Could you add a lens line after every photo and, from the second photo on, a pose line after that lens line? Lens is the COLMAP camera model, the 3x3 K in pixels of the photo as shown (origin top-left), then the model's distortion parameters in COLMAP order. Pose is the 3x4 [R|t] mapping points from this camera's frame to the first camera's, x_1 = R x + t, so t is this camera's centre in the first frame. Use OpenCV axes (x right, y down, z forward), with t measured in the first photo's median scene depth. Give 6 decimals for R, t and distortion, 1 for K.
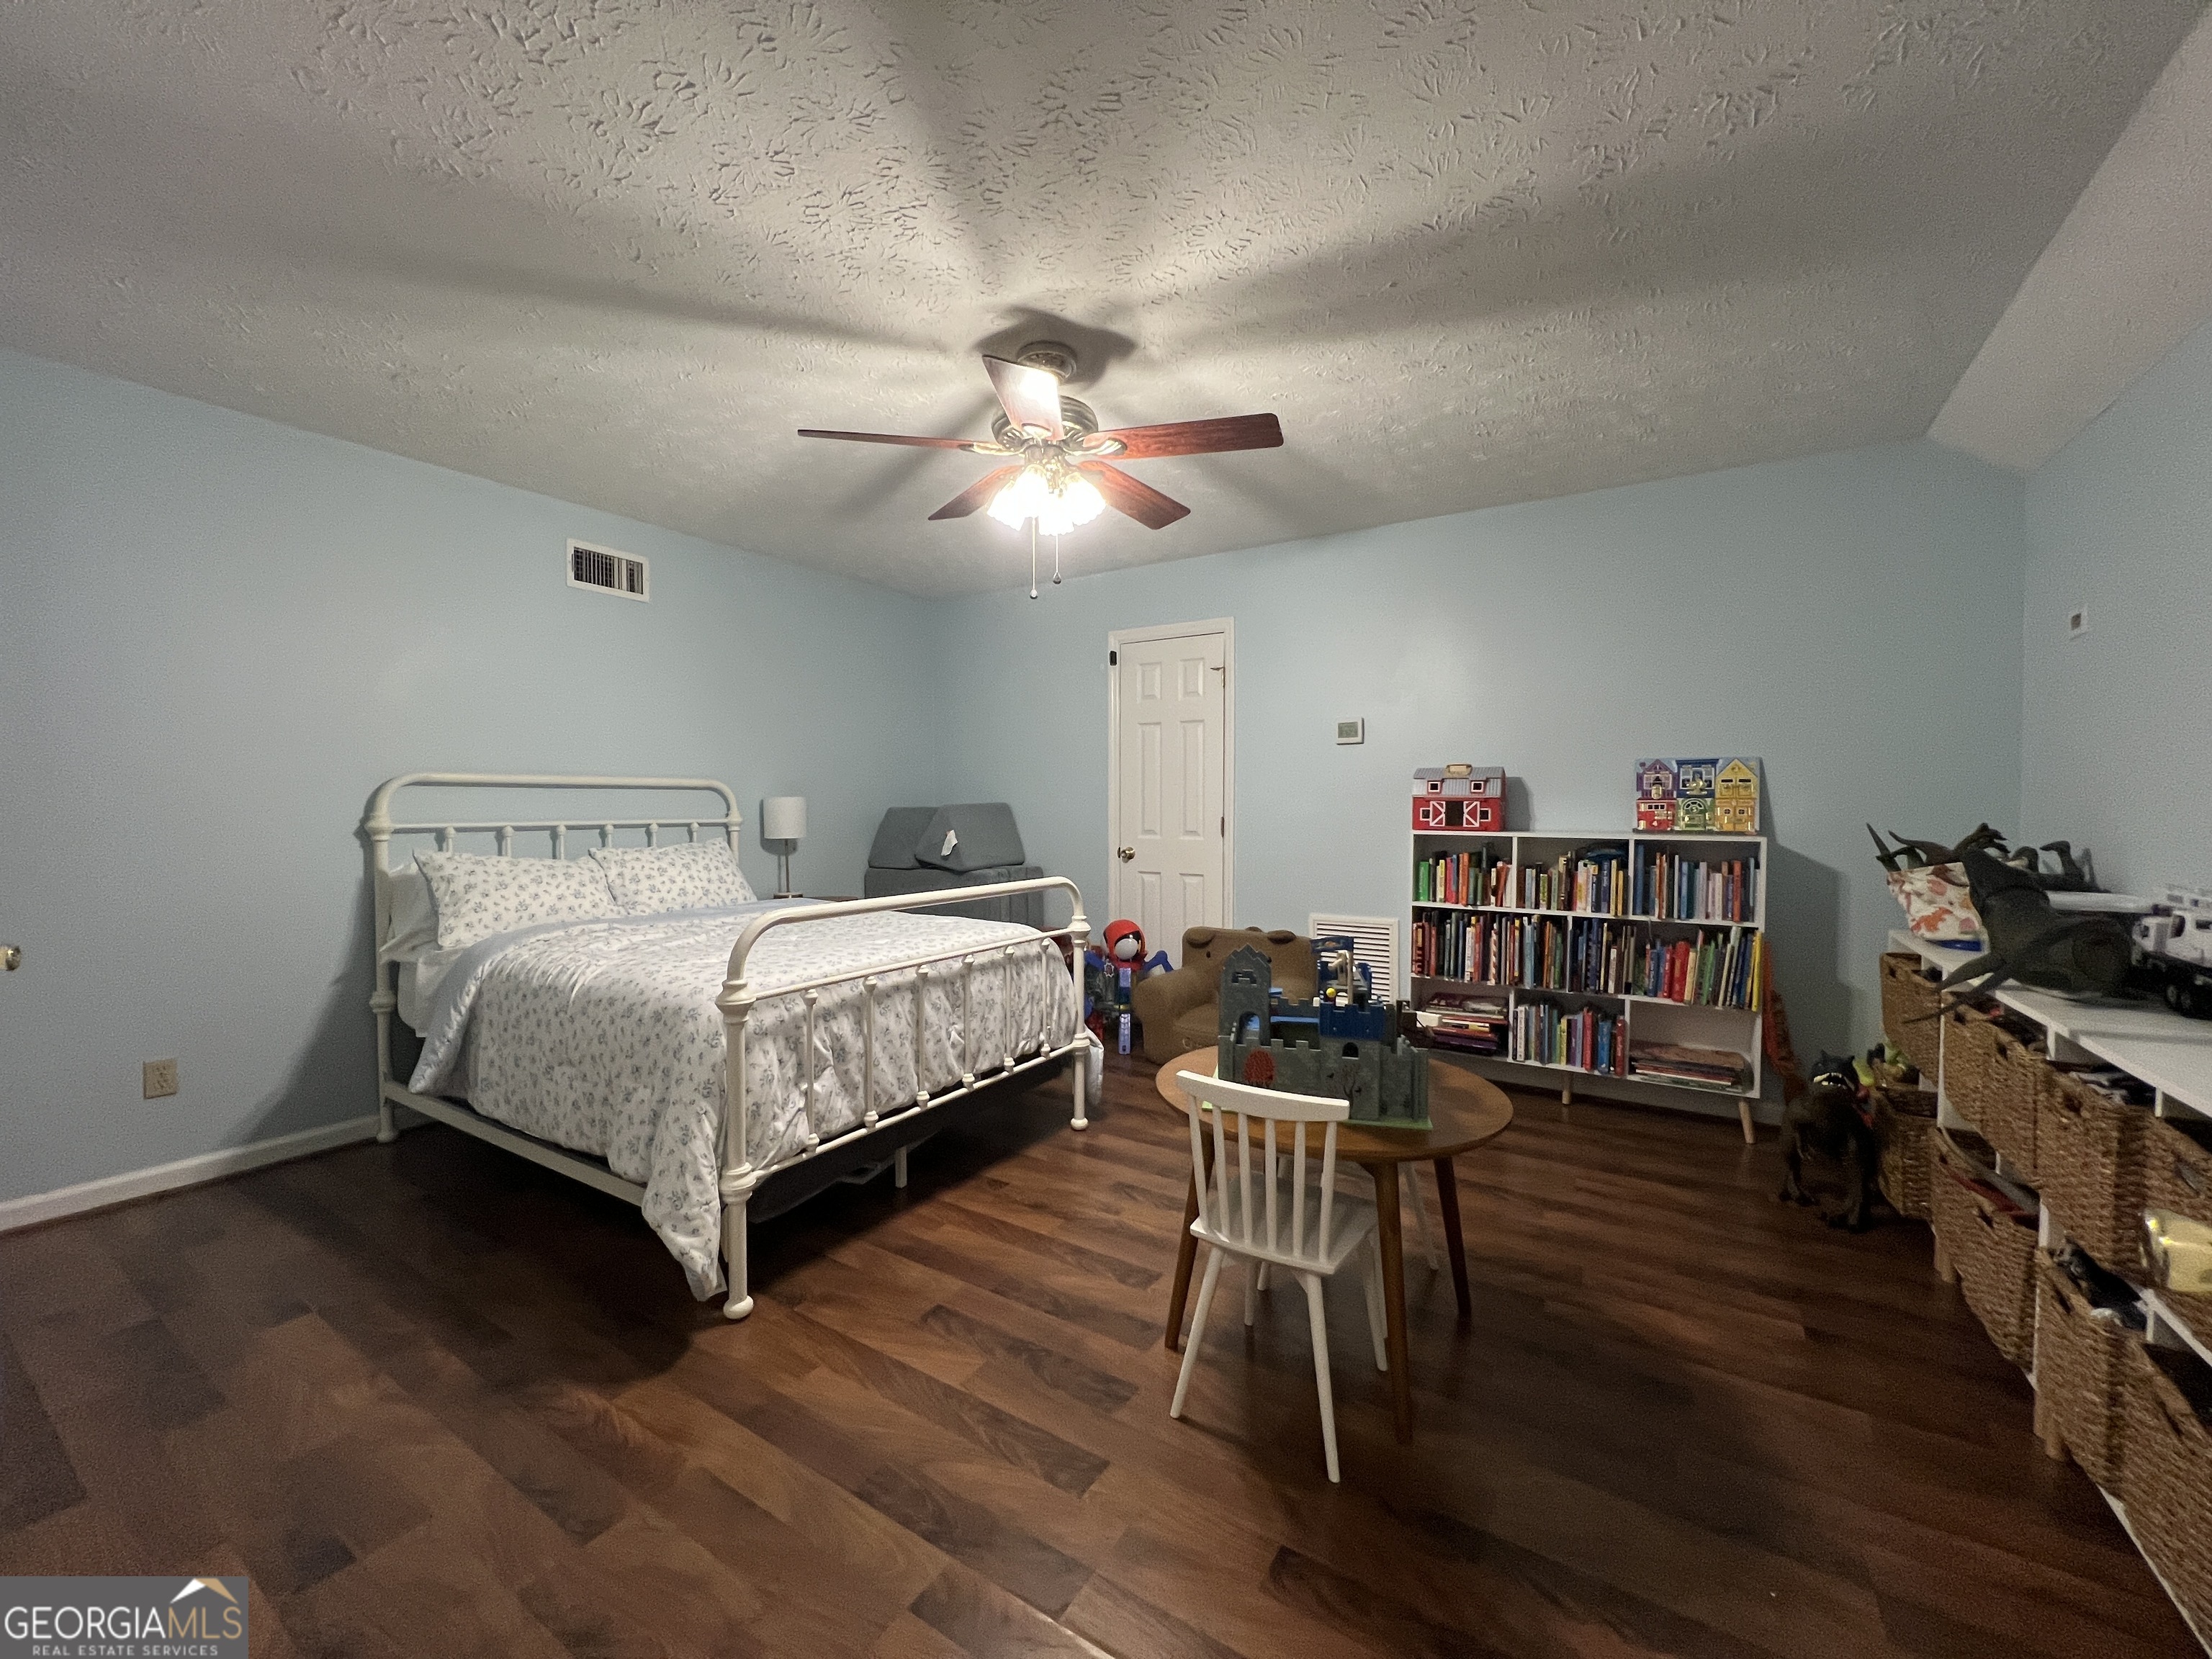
lens RADIAL K [[883.7, 0, 1102.4], [0, 883.7, 826.1], [0, 0, 1]] dist [-0.003359, 0.000818]
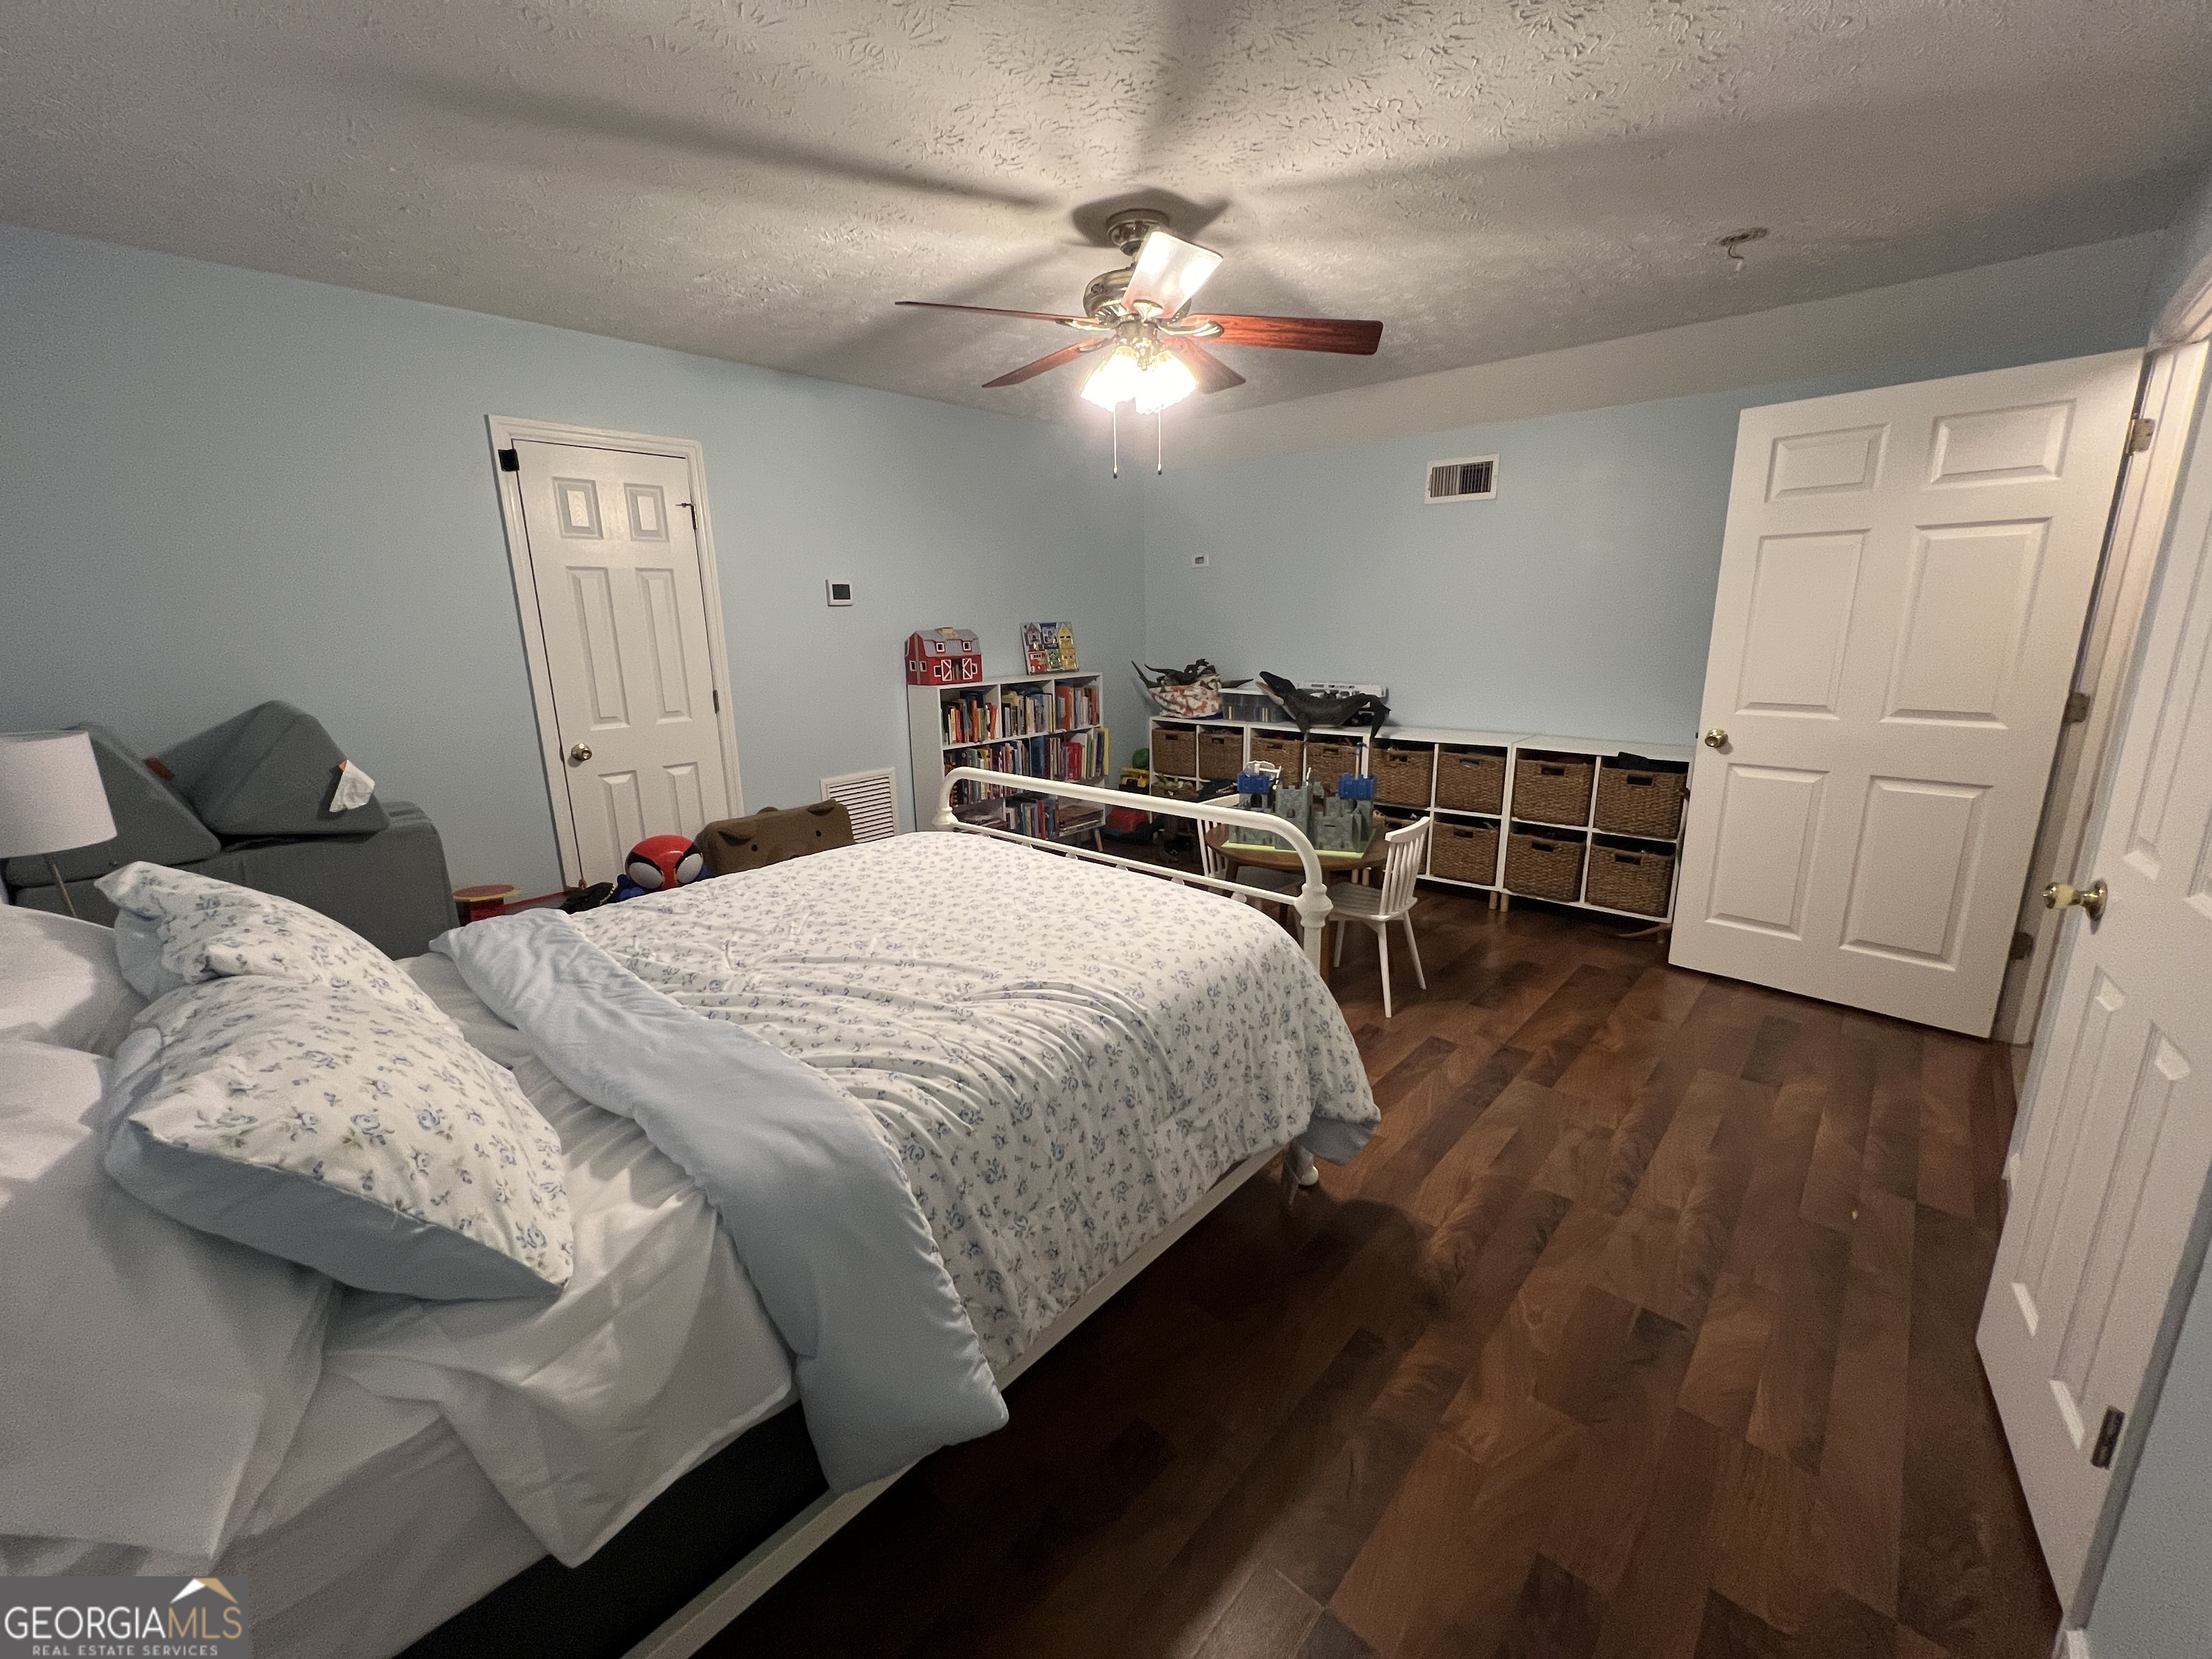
lens RADIAL K [[883.7, 0, 1103.3], [0, 883.7, 826.1], [0, 0, 1]] dist [-0.003359, 0.000818]
pose [[0.171419, -0.234053, 0.956993, -0.840914], [0.043656, 0.972221, 0.229958, -0.080716], [-0.984231, 0.002360, 0.176875, 0.632001]]
